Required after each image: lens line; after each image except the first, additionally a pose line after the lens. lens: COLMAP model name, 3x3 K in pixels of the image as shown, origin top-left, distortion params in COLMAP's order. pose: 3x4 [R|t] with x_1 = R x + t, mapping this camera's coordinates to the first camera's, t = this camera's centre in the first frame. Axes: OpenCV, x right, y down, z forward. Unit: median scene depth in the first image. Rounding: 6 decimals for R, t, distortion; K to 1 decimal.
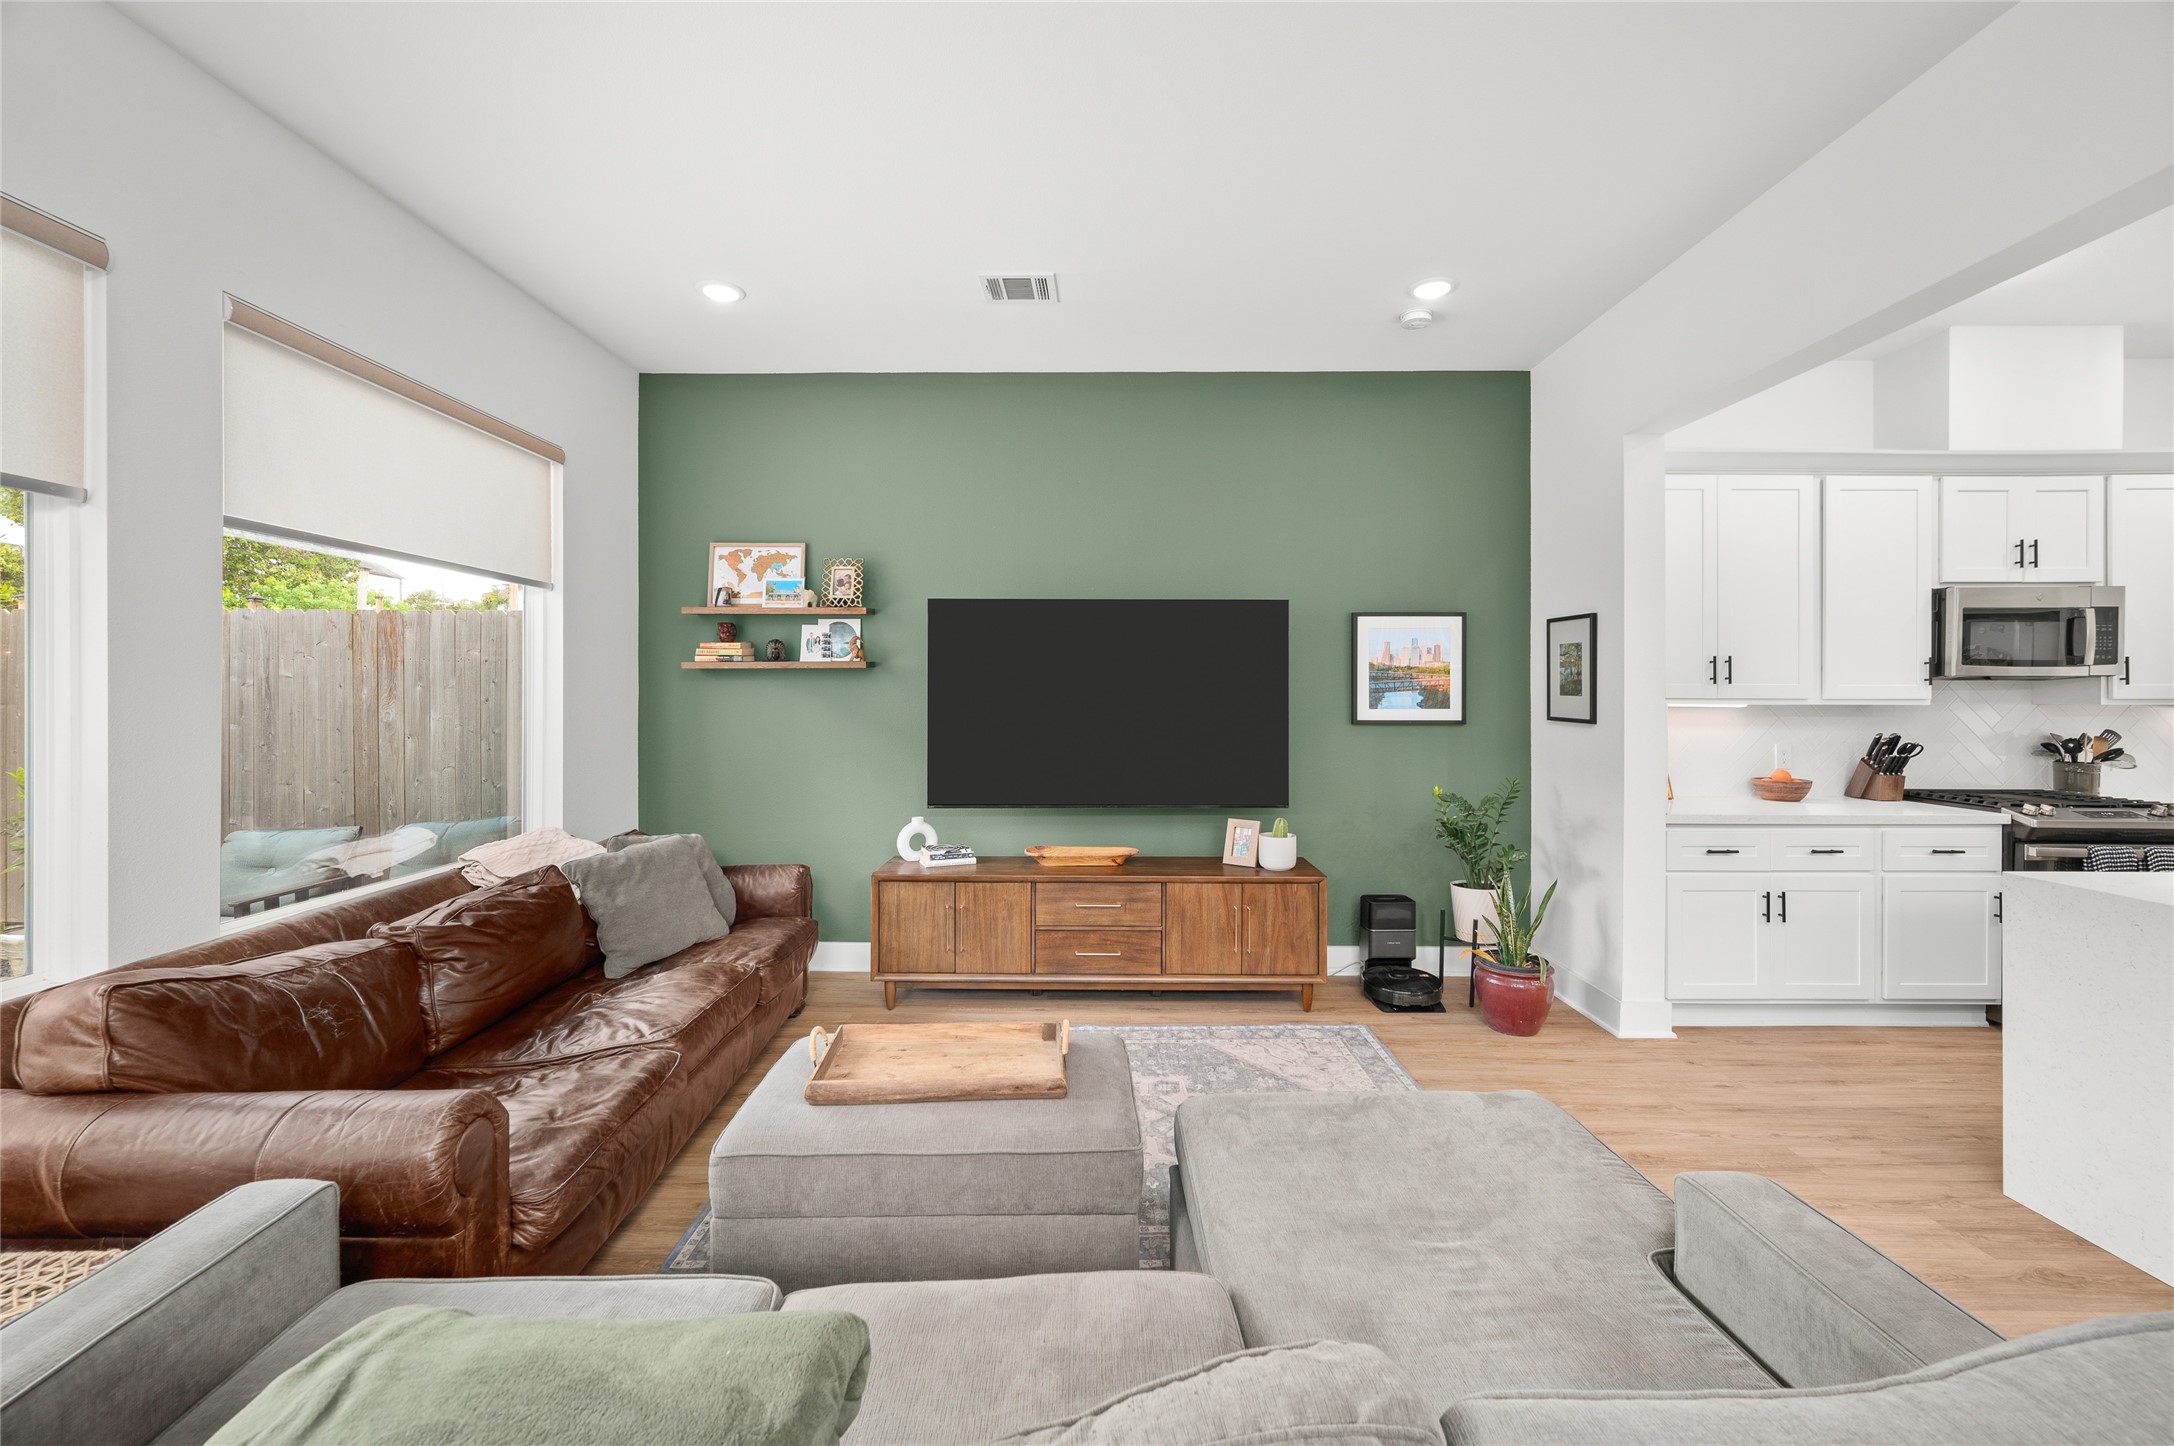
lens RADIAL K [[868.9, 0, 1089.4], [0, 868.9, 698.3], [0, 0, 1]] dist [-0.000388, -0.000078]
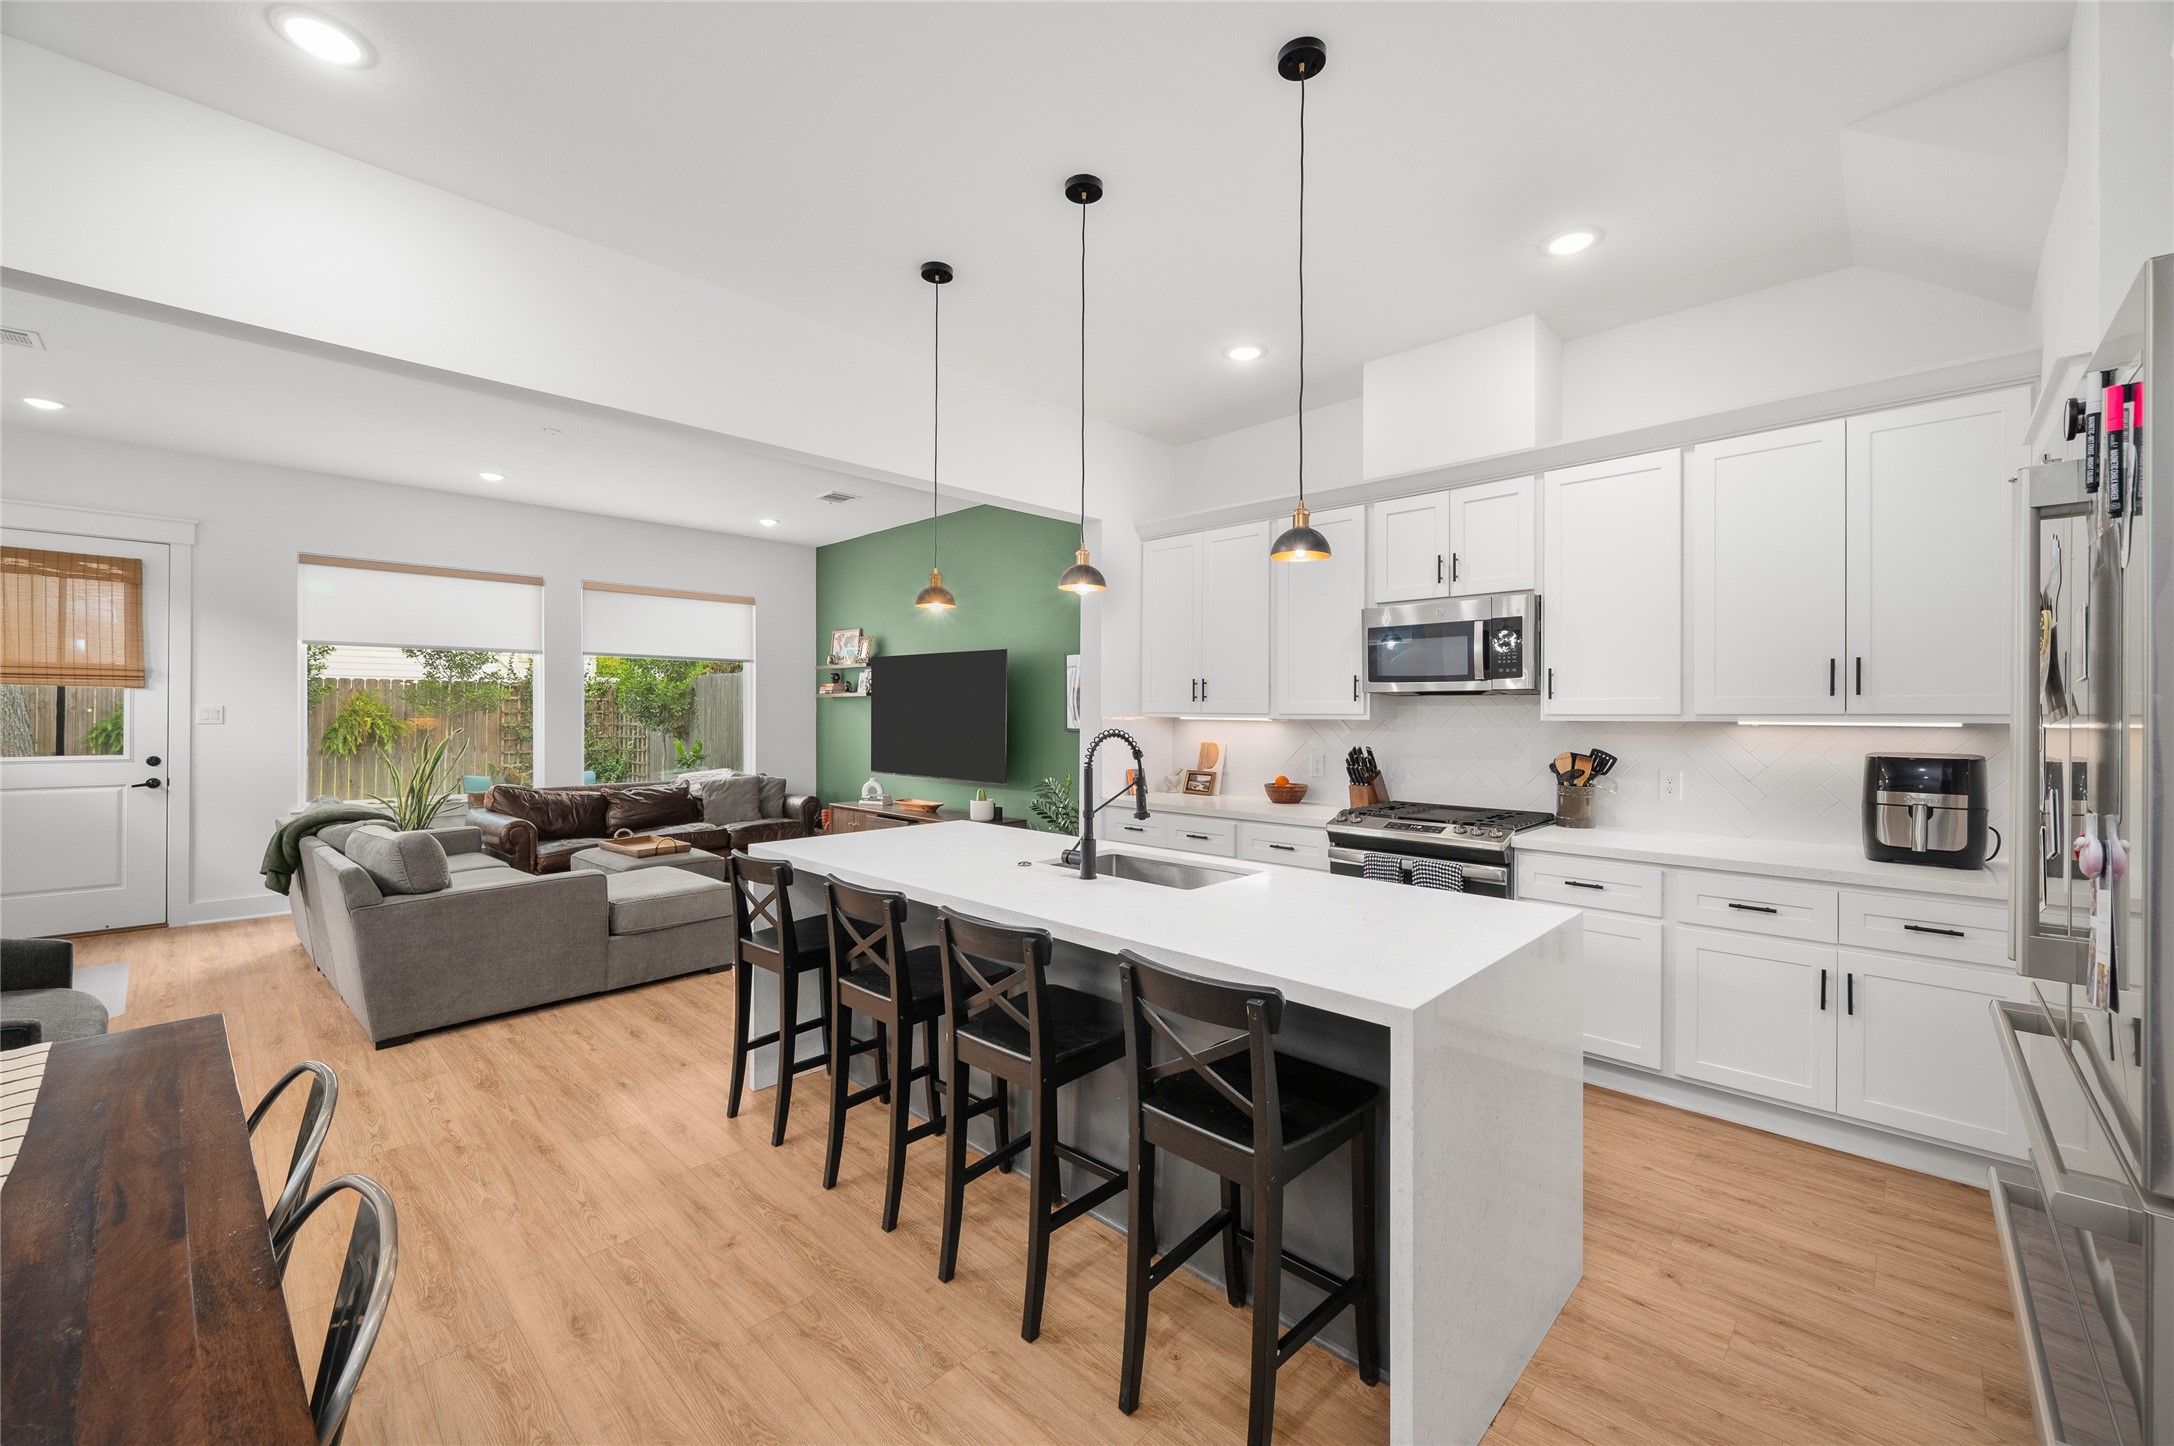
lens RADIAL K [[868.9, 0, 1089.4], [0, 868.9, 698.3], [0, 0, 1]] dist [-0.000388, -0.000078]
pose [[0.724484, -0.009251, -0.689230, 1.381203], [-0.004104, 0.999834, -0.017734, 0.001167], [0.689280, 0.015676, 0.724326, 0.002410]]
